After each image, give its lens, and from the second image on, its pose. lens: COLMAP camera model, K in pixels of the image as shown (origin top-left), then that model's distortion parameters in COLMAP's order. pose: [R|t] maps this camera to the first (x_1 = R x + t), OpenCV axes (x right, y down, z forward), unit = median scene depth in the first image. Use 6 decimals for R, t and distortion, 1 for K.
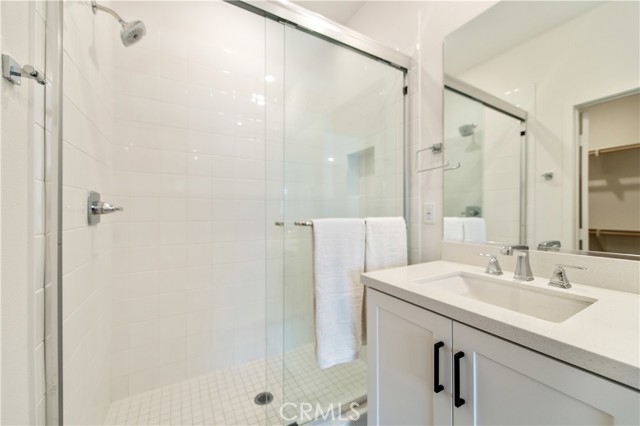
lens RADIAL K [[249.9, 0, 320.7], [0, 249.9, 214.1], [0, 0, 1]] dist [0.001994, -0.000054]
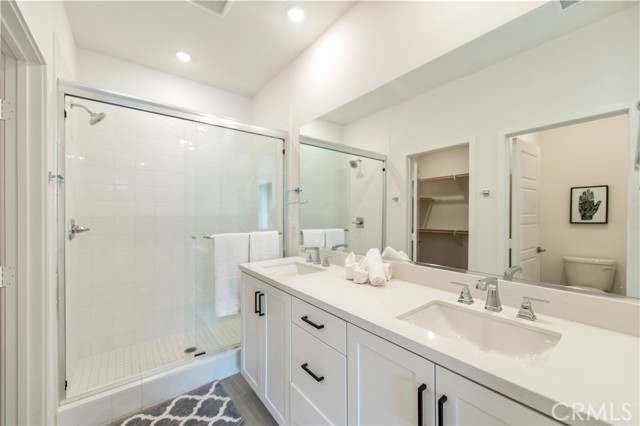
lens RADIAL K [[249.9, 0, 320.7], [0, 249.9, 214.1], [0, 0, 1]] dist [0.001994, -0.000054]
pose [[0.989312, -0.002102, 0.145802, 0.367779], [0.002239, 0.999997, -0.000776, -0.097477], [-0.145800, 0.001094, 0.989314, -0.686555]]
